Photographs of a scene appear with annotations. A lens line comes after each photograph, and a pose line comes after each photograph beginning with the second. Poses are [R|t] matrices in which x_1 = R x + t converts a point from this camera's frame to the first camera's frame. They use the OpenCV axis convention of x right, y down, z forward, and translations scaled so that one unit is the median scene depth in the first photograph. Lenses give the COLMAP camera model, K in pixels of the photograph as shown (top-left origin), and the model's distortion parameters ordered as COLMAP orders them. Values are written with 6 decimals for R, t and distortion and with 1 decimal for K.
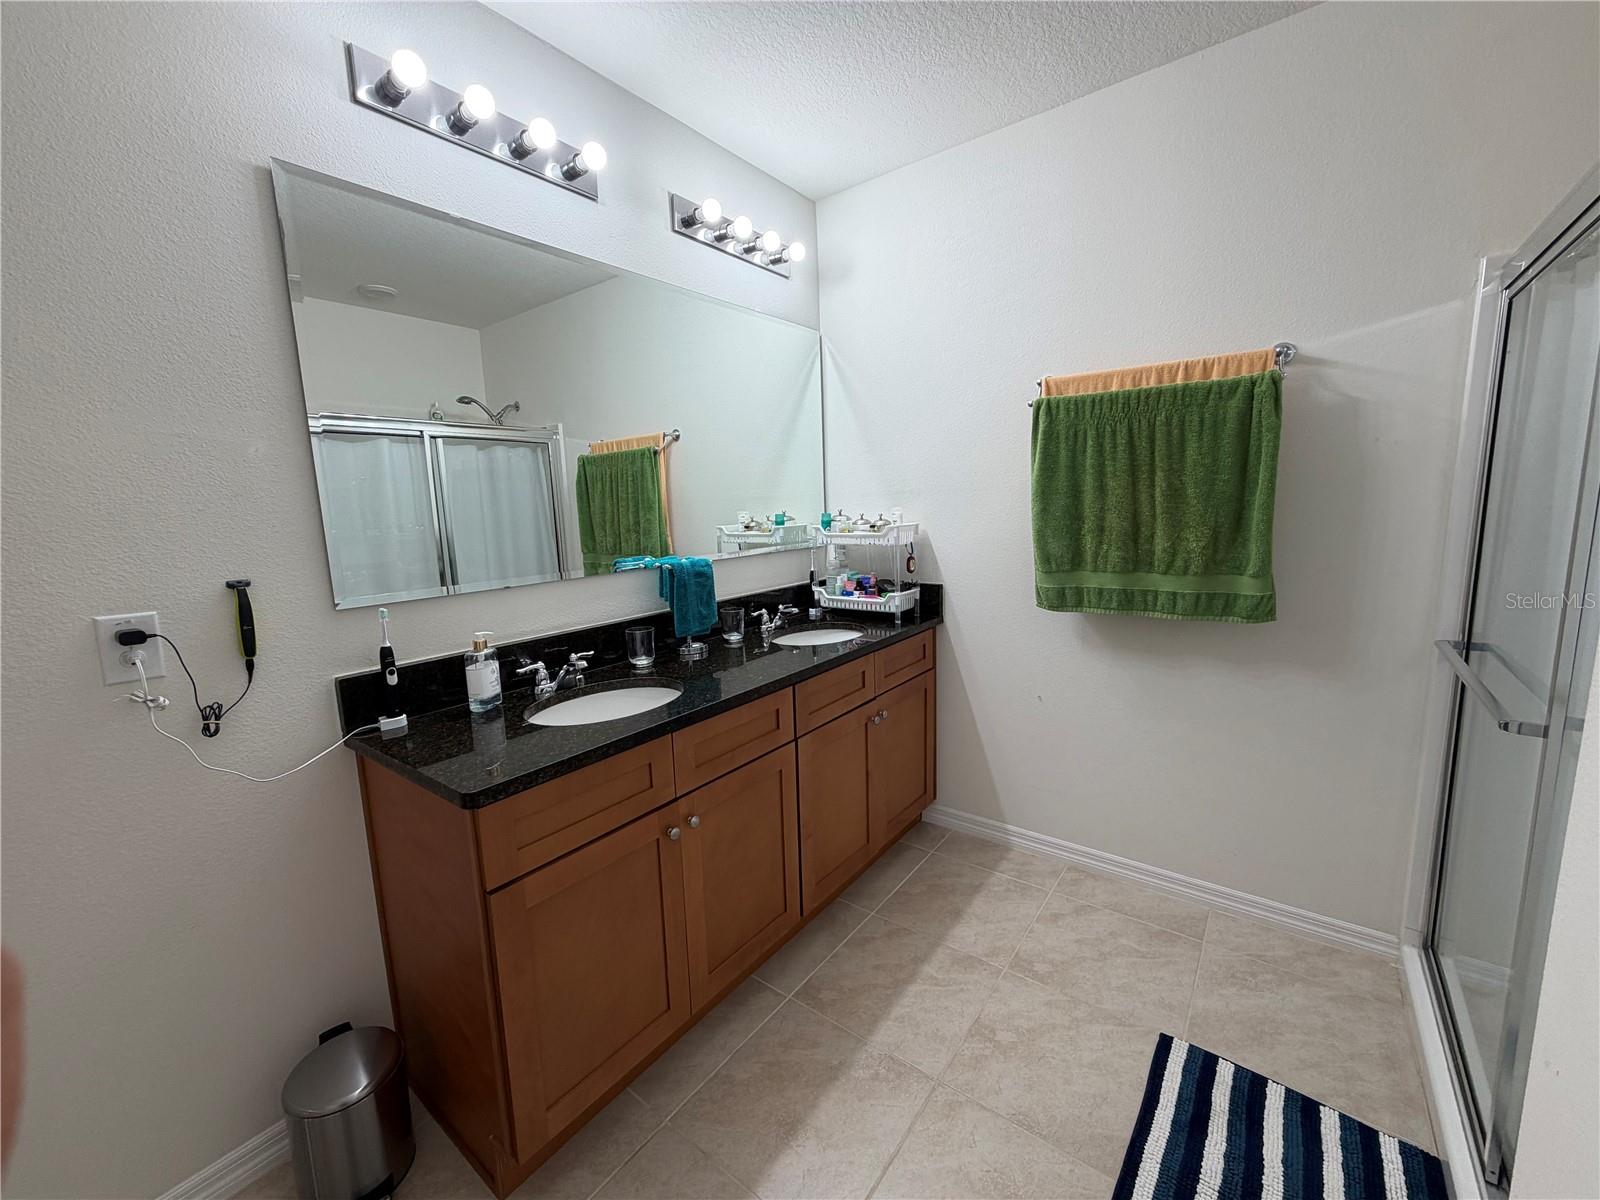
lens RADIAL K [[640.0, 0, 795.1], [0, 640.0, 594.8], [0, 0, 1]] dist [-0.002176, 0.000453]
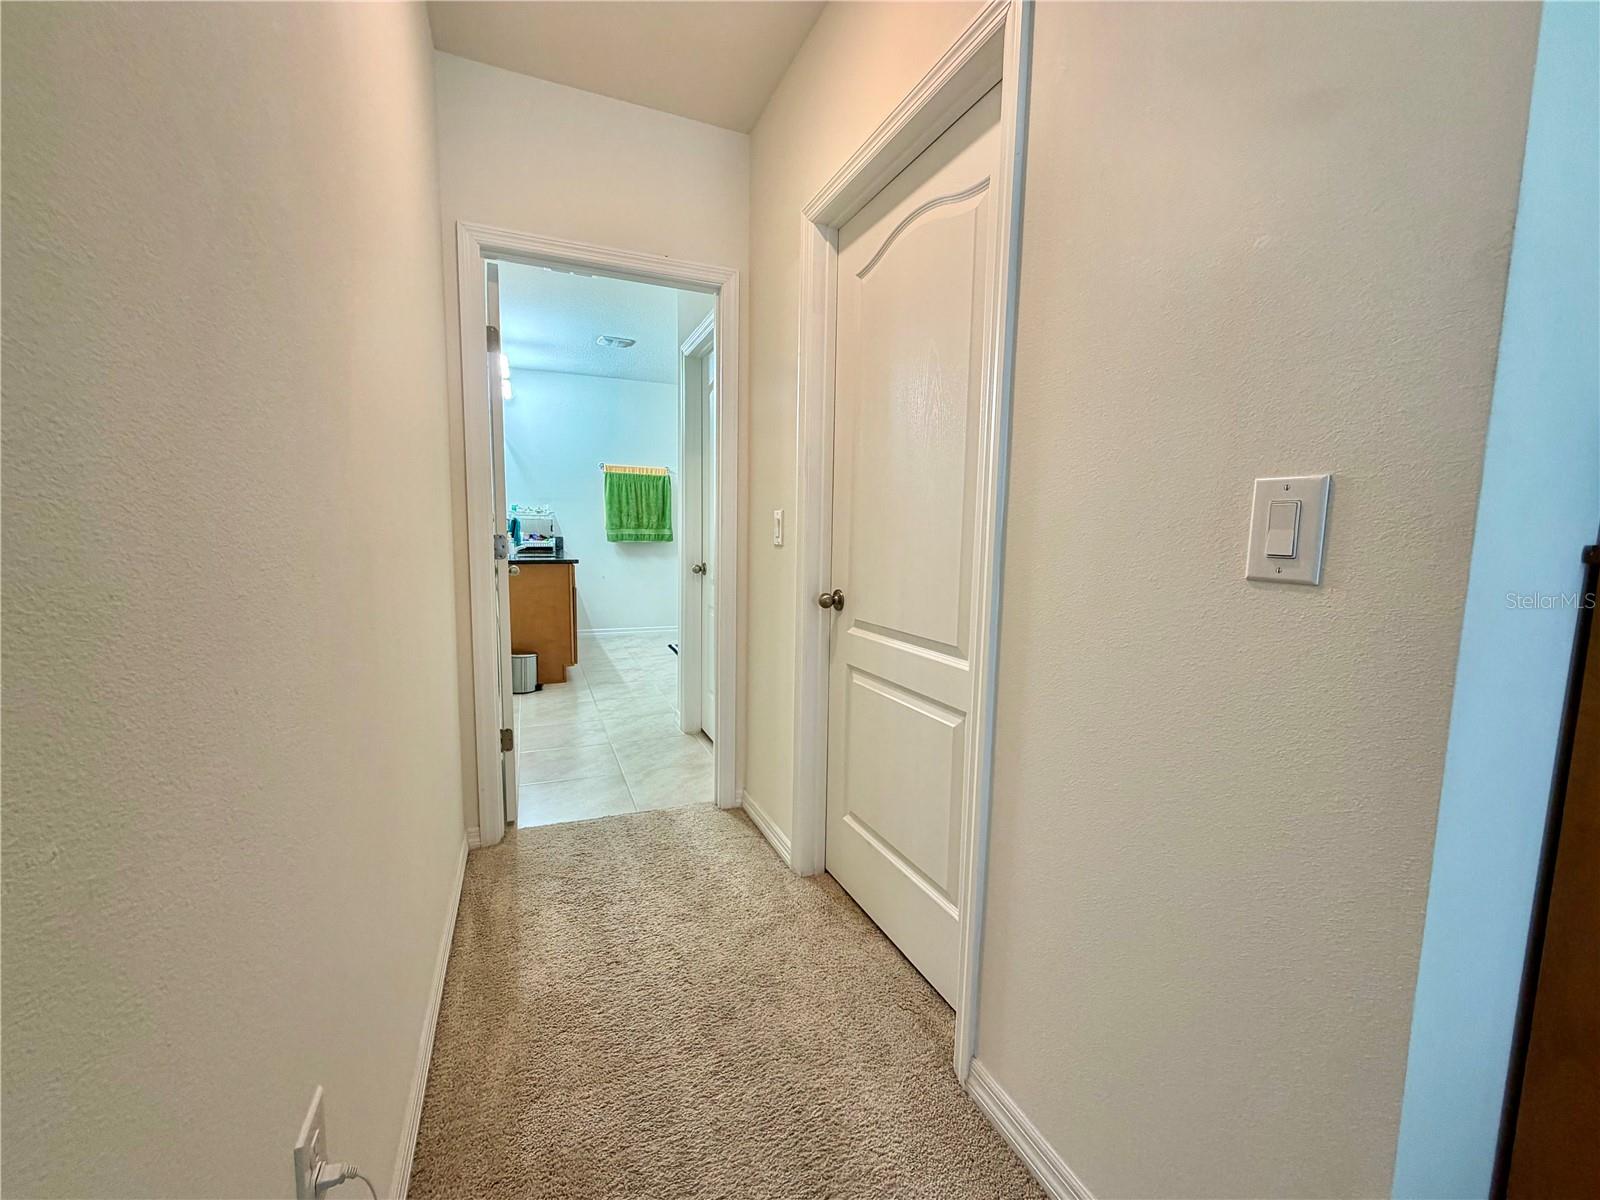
lens RADIAL K [[640.0, 0, 802.4], [0, 640.0, 601.5], [0, 0, 1]] dist [-0.002176, 0.000453]
pose [[0.477884, -0.052849, 0.876832, -1.953693], [0.096383, 0.995316, 0.007460, 0.390690], [-0.873119, 0.080947, 0.480739, -1.274822]]
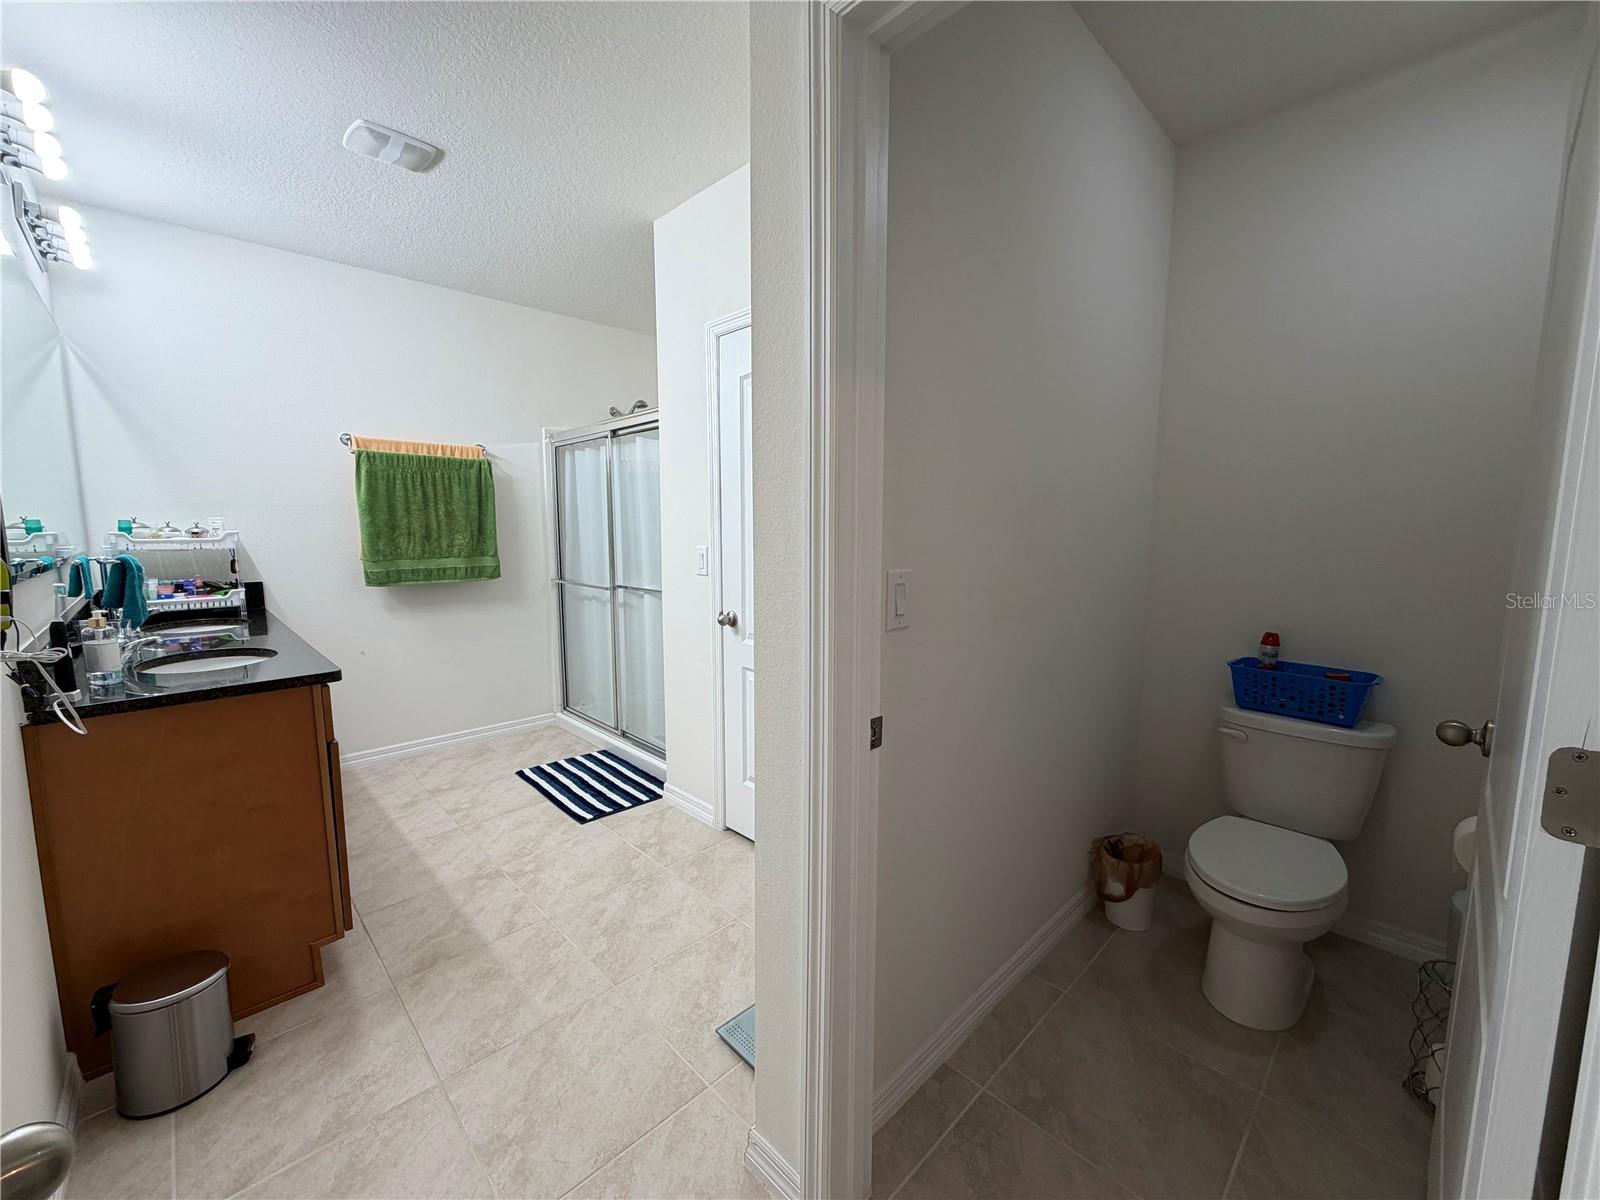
lens RADIAL K [[640.0, 0, 796.2], [0, 640.0, 602.2], [0, 0, 1]] dist [-0.002176, 0.000453]
pose [[0.132583, -0.079407, 0.987986, -1.078209], [0.142003, 0.988025, 0.060354, 0.119133], [-0.980947, 0.132295, 0.142271, -0.214399]]
